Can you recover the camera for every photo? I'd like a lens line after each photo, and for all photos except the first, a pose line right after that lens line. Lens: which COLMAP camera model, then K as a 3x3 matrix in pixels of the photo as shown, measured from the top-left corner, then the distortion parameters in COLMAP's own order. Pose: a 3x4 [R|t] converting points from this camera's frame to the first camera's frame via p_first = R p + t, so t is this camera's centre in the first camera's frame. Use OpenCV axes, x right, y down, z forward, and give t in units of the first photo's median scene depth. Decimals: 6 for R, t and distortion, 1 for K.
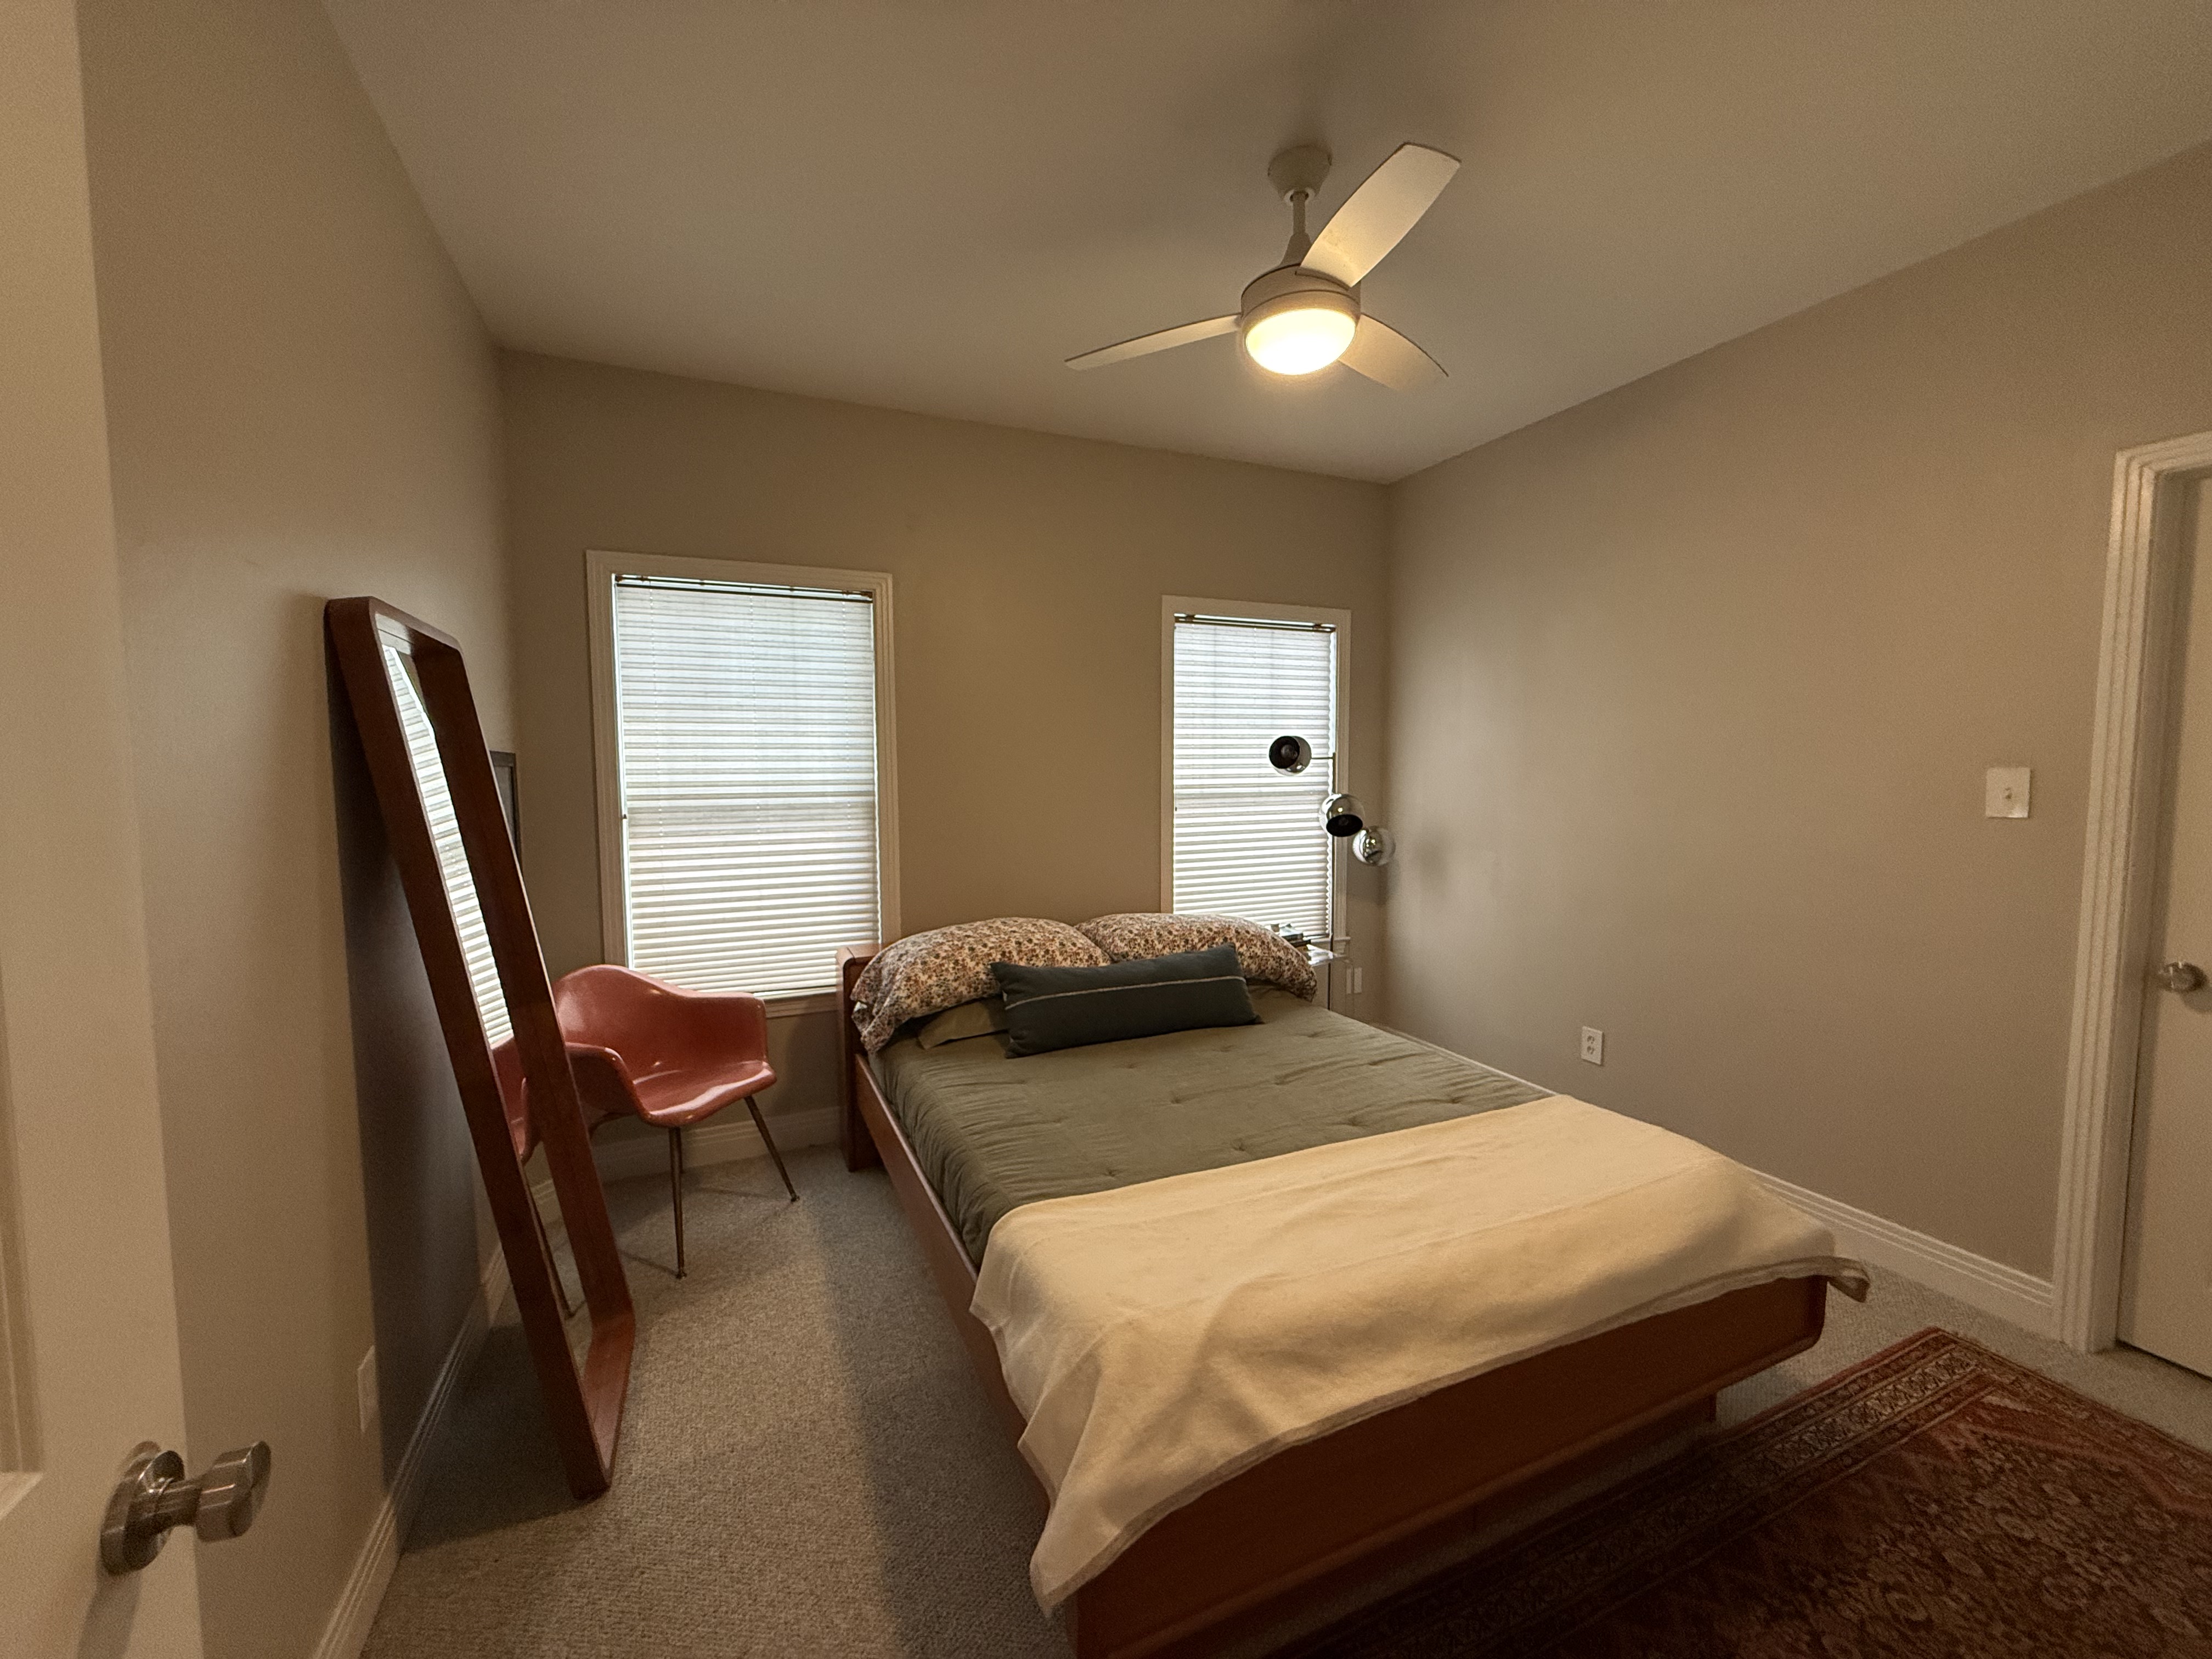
lens RADIAL K [[882.0, 0, 1107.5], [0, 882.0, 831.1], [0, 0, 1]] dist [-0.002469, 0.000116]
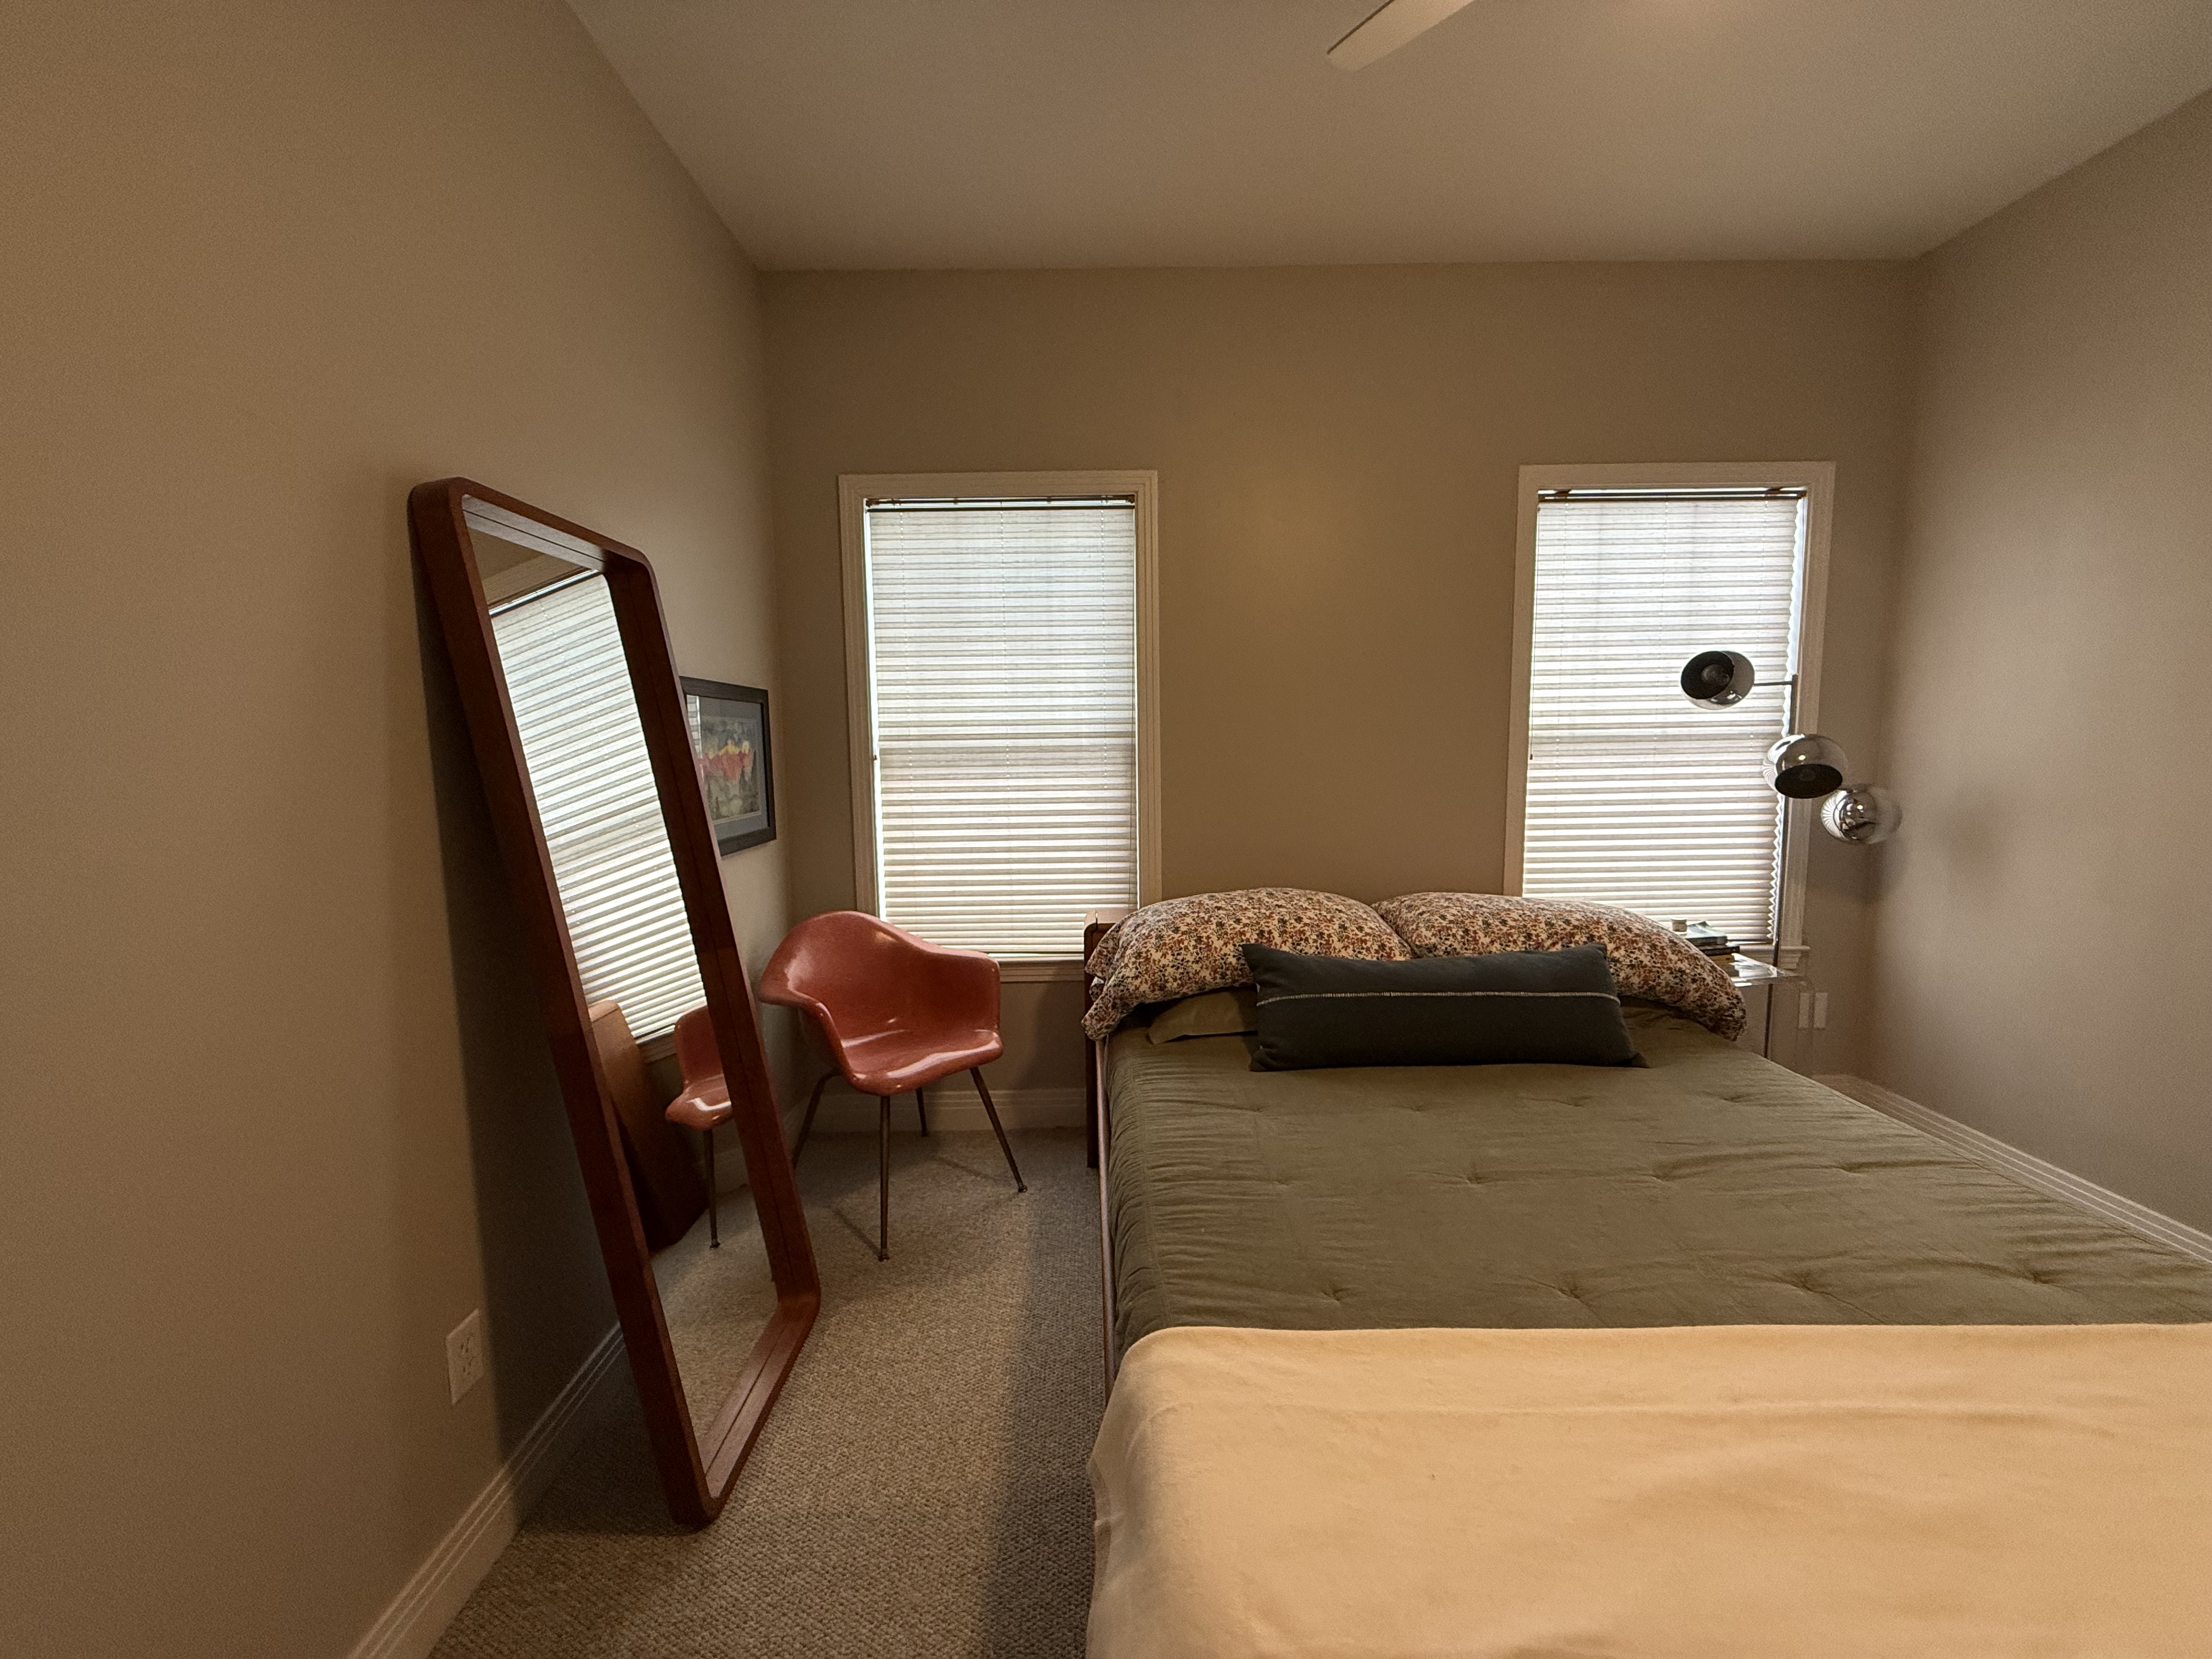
lens RADIAL K [[882.0, 0, 1100.6], [0, 882.0, 830.7], [0, 0, 1]] dist [-0.002469, 0.000116]
pose [[0.916669, 0.034924, -0.398118, 0.055417], [-0.020028, 0.998937, 0.041516, 0.017665], [0.399145, -0.030083, 0.916394, 0.217785]]
